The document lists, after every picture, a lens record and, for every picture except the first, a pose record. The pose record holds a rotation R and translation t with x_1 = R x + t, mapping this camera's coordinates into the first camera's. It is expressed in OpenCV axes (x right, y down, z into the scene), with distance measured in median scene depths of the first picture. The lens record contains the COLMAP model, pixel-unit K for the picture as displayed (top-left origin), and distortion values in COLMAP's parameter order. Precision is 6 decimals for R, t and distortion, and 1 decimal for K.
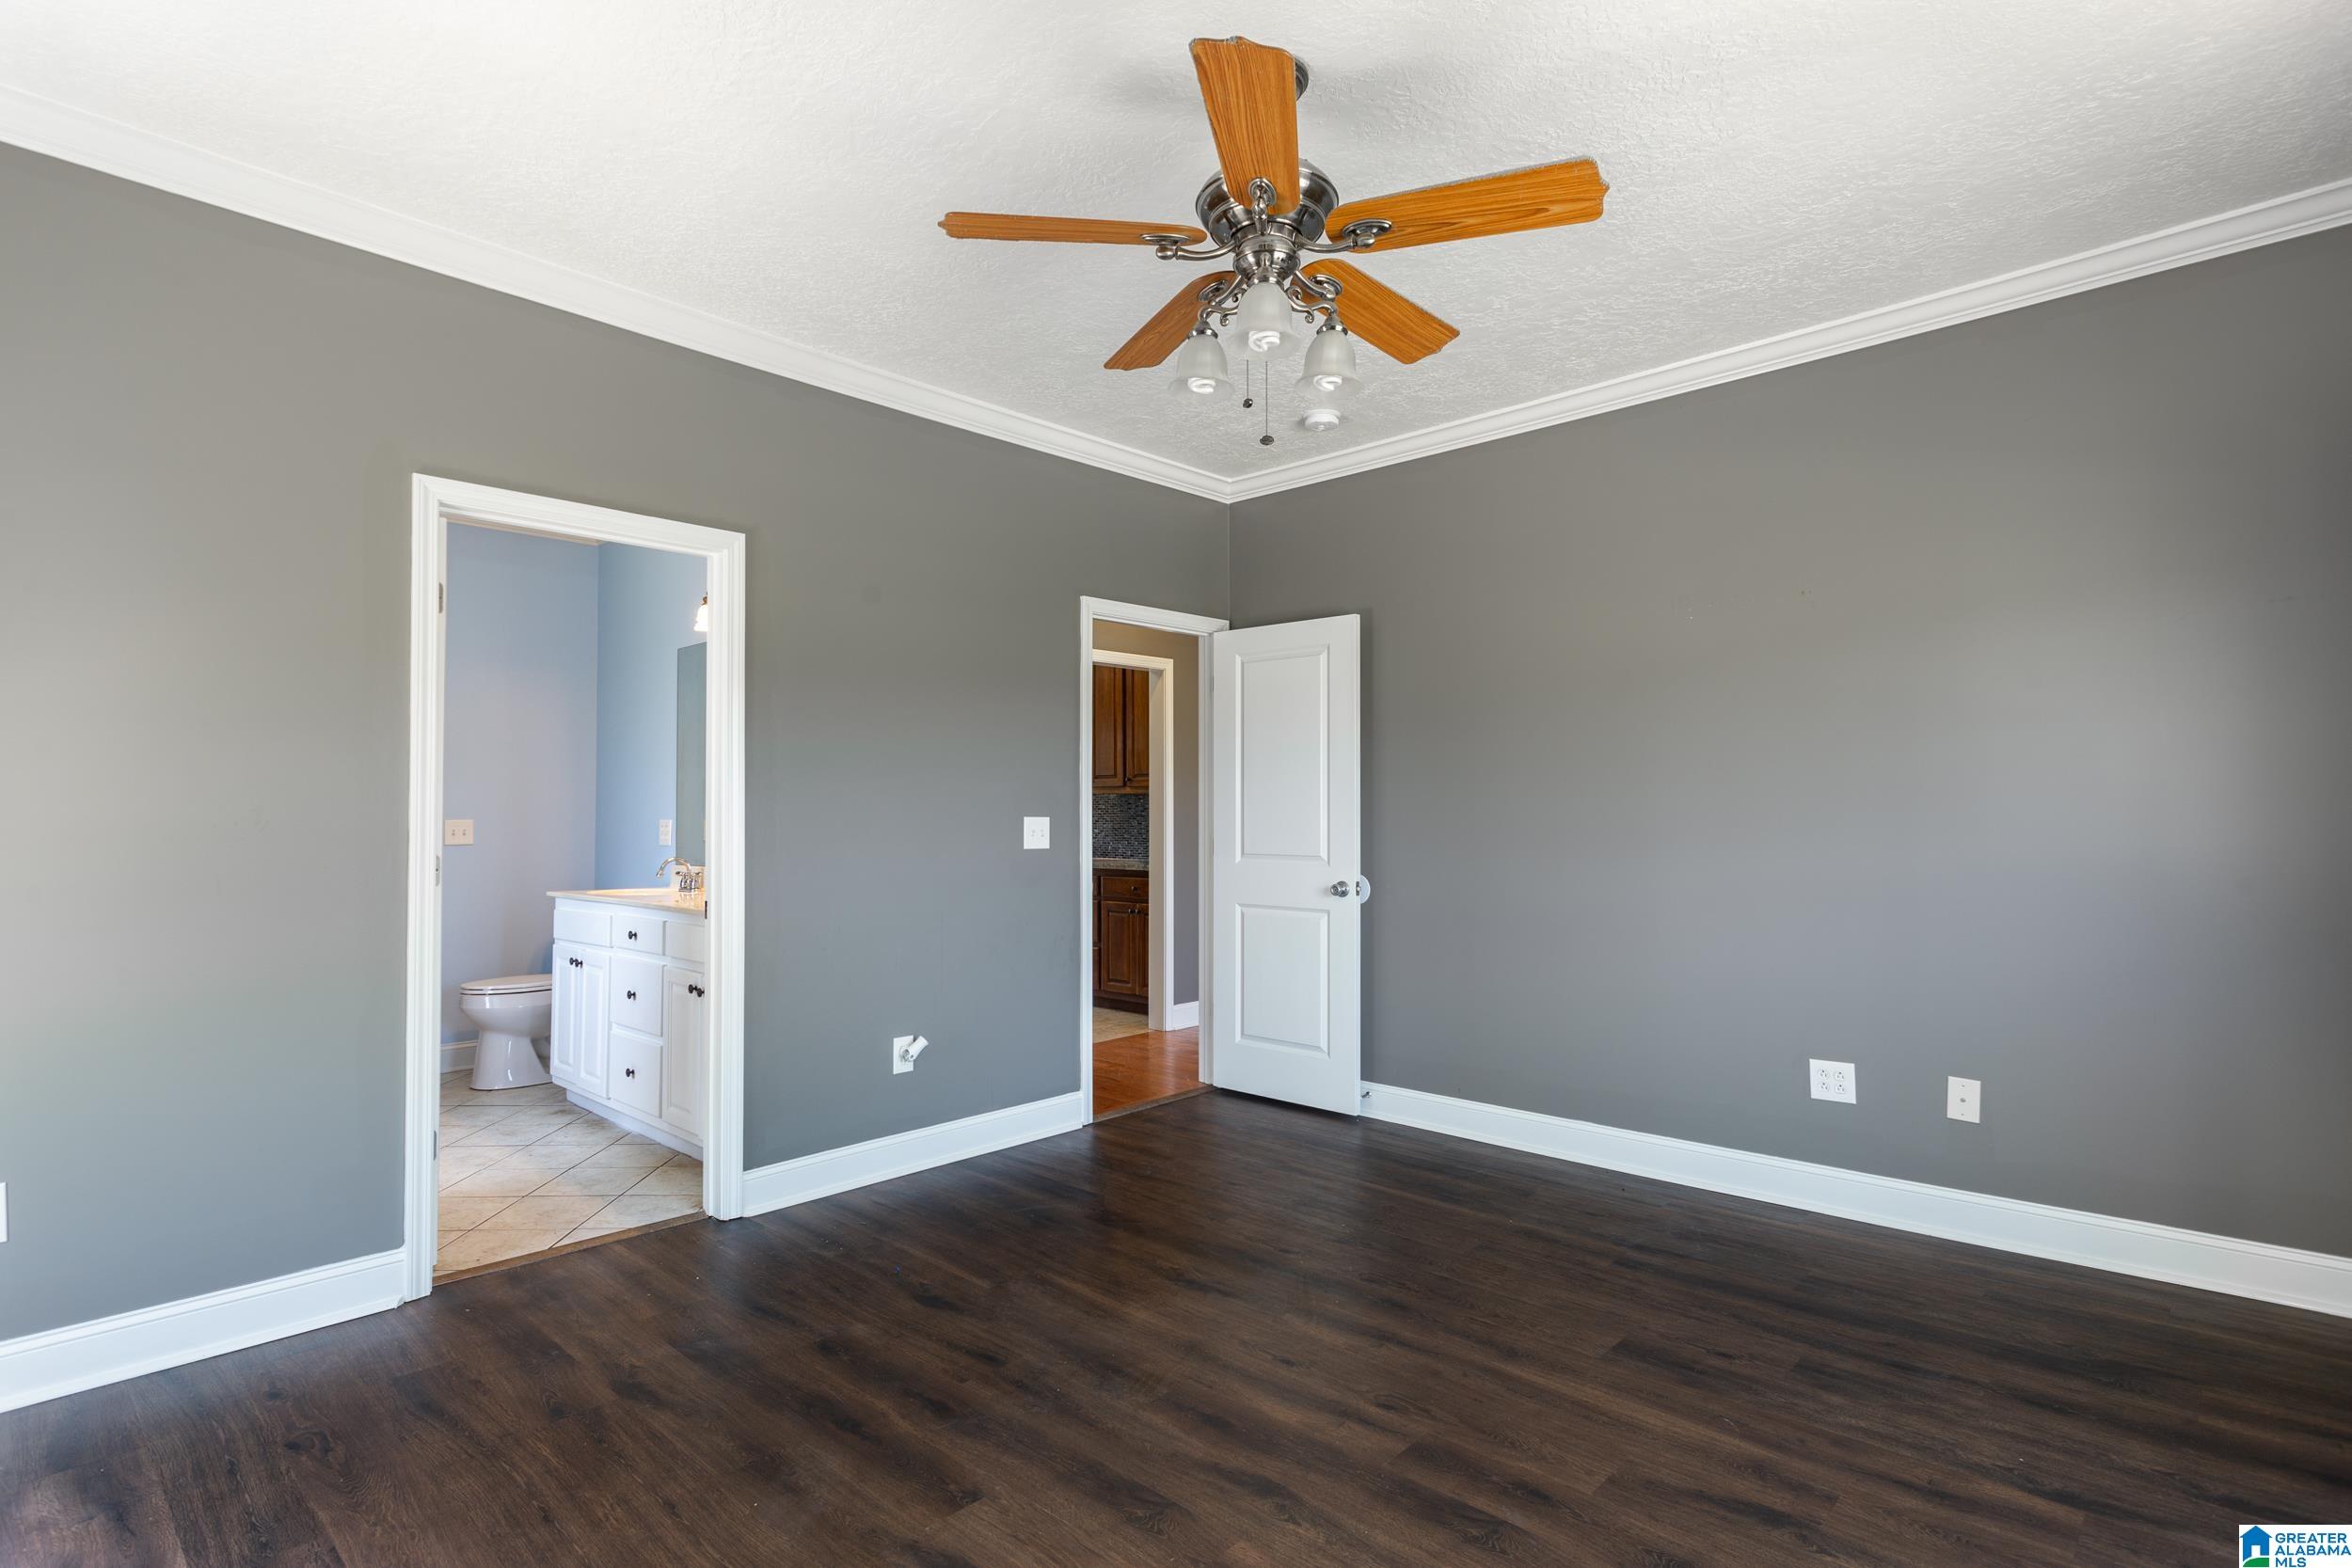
lens RADIAL K [[1151.8, 0, 1176.0], [0, 1151.8, 784.0], [0, 0, 1]] dist [-0.000773, -0.000135]
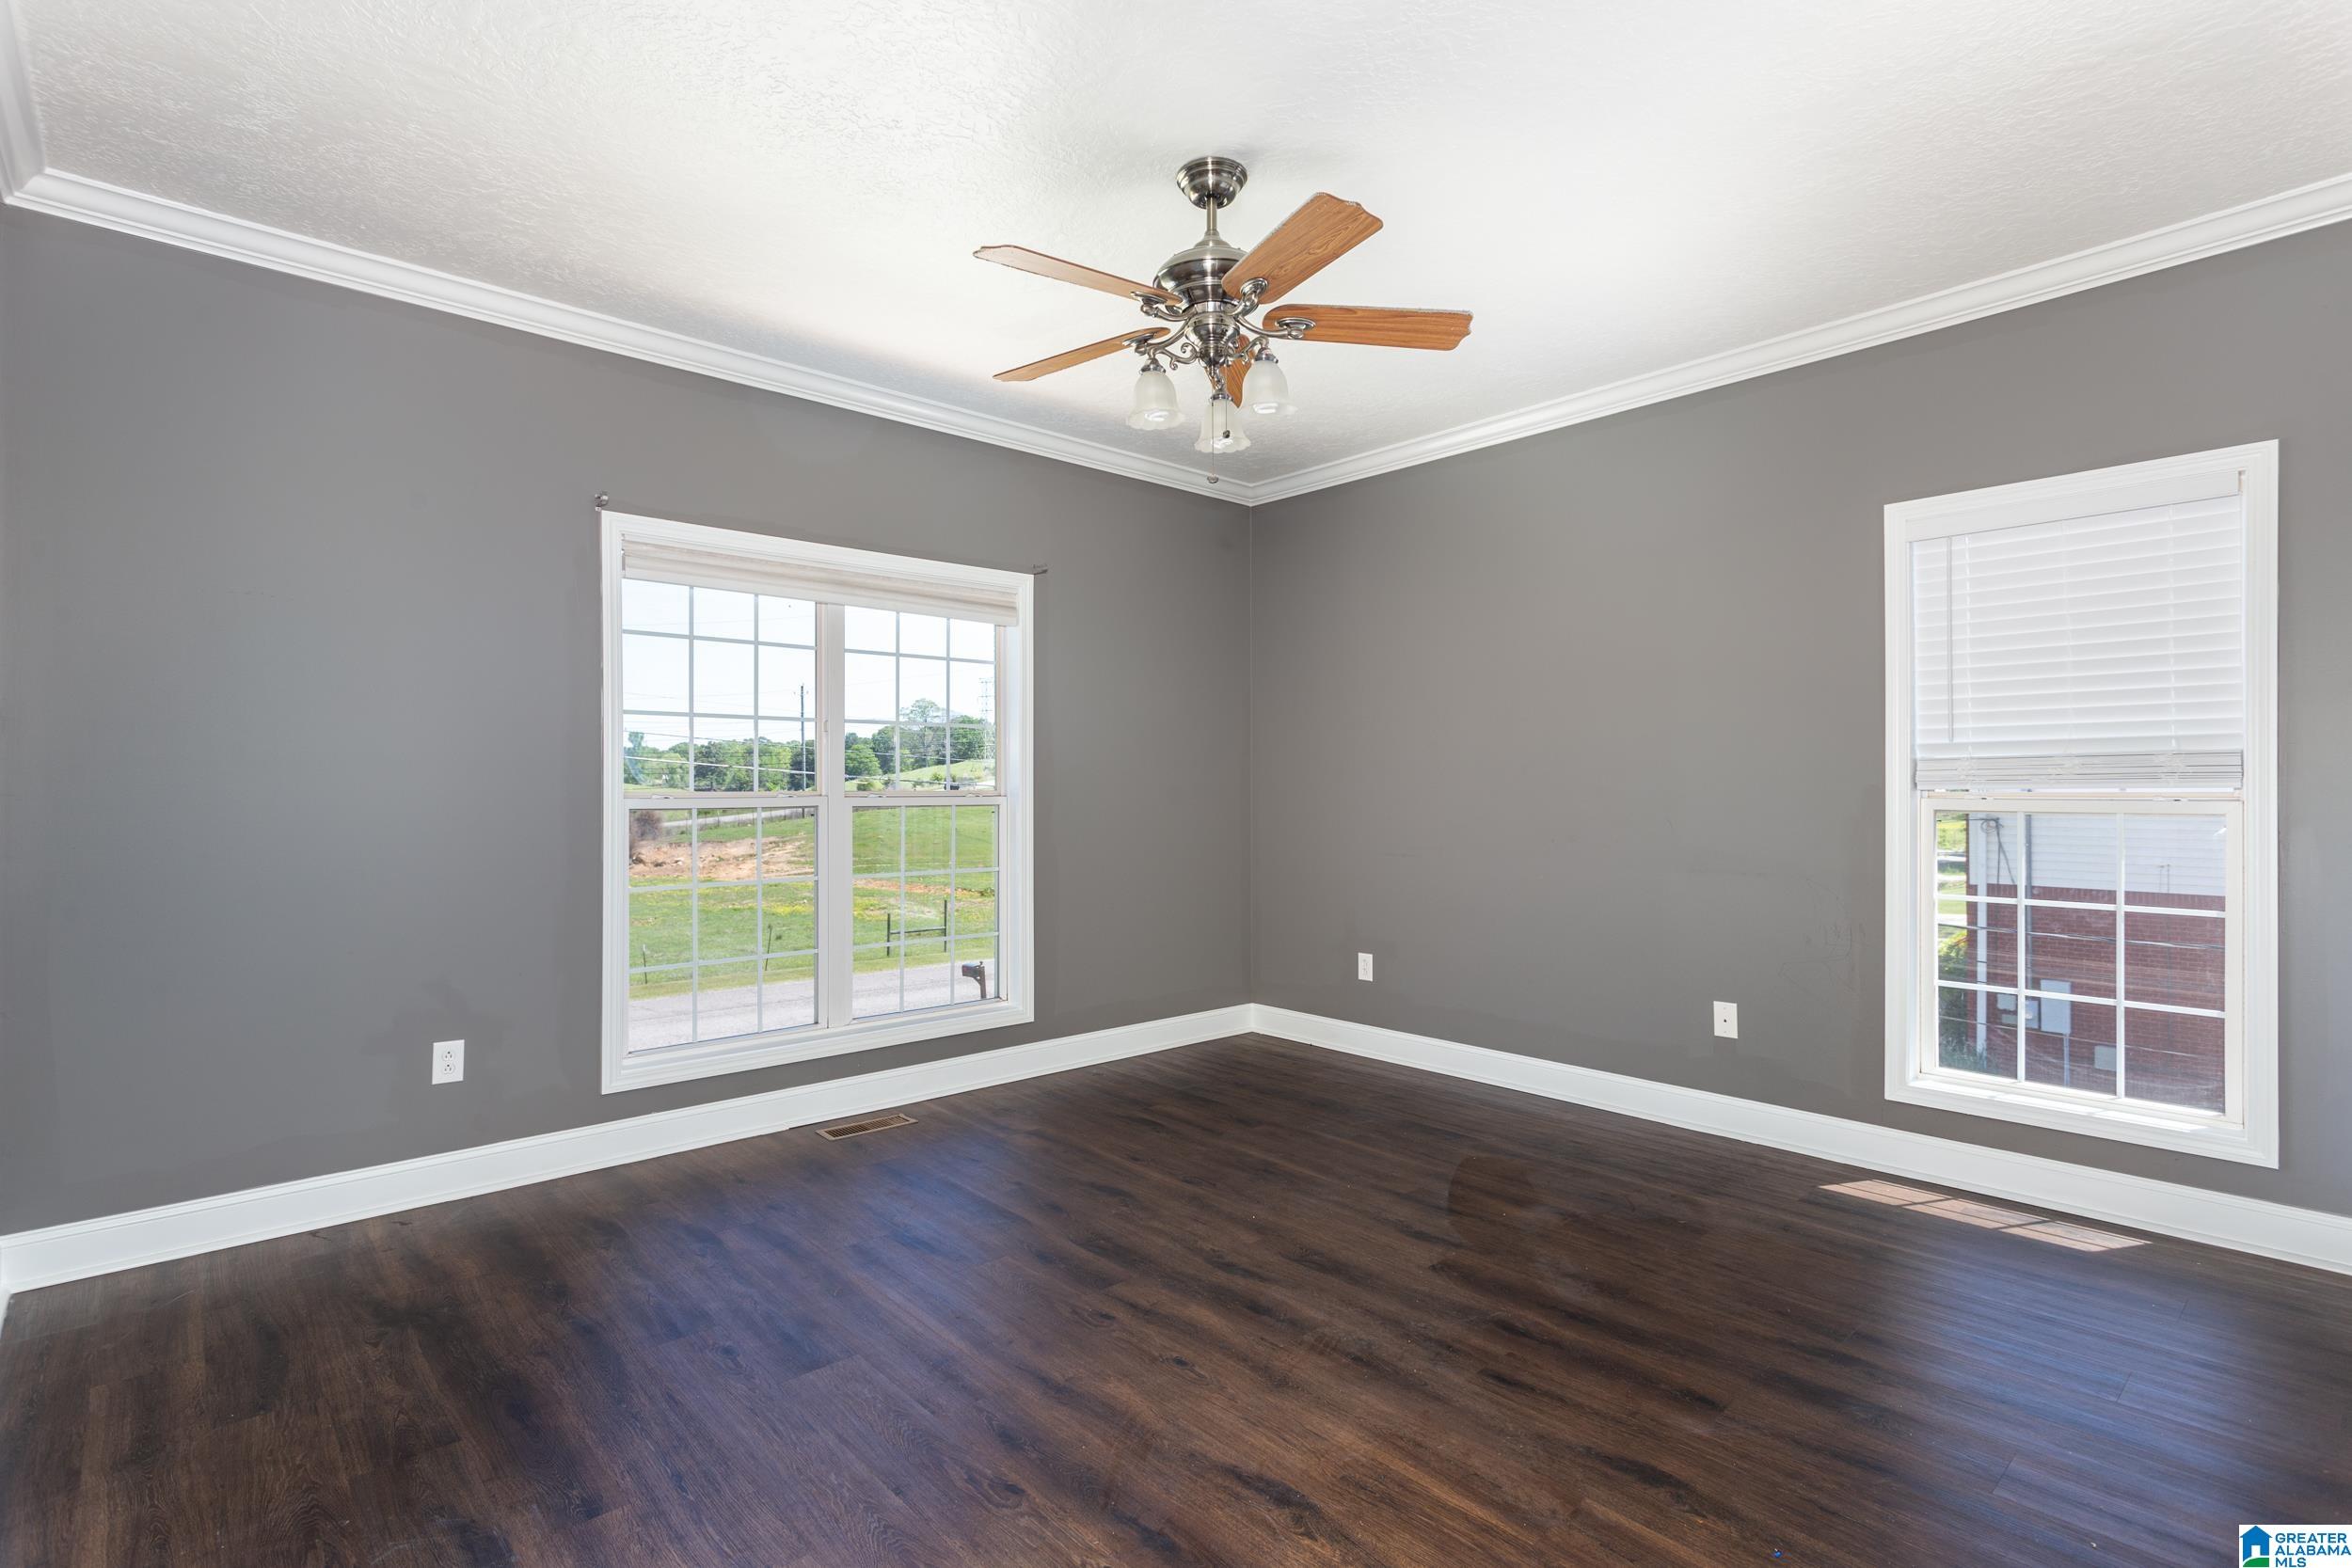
lens RADIAL K [[1151.8, 0, 1176.0], [0, 1151.8, 784.0], [0, 0, 1]] dist [-0.000773, -0.000135]
pose [[-0.996828, 0.008105, 0.079170, 0.021548], [0.005725, 0.999526, -0.030241, 0.053669], [-0.079378, -0.029692, -0.996402, 2.084443]]
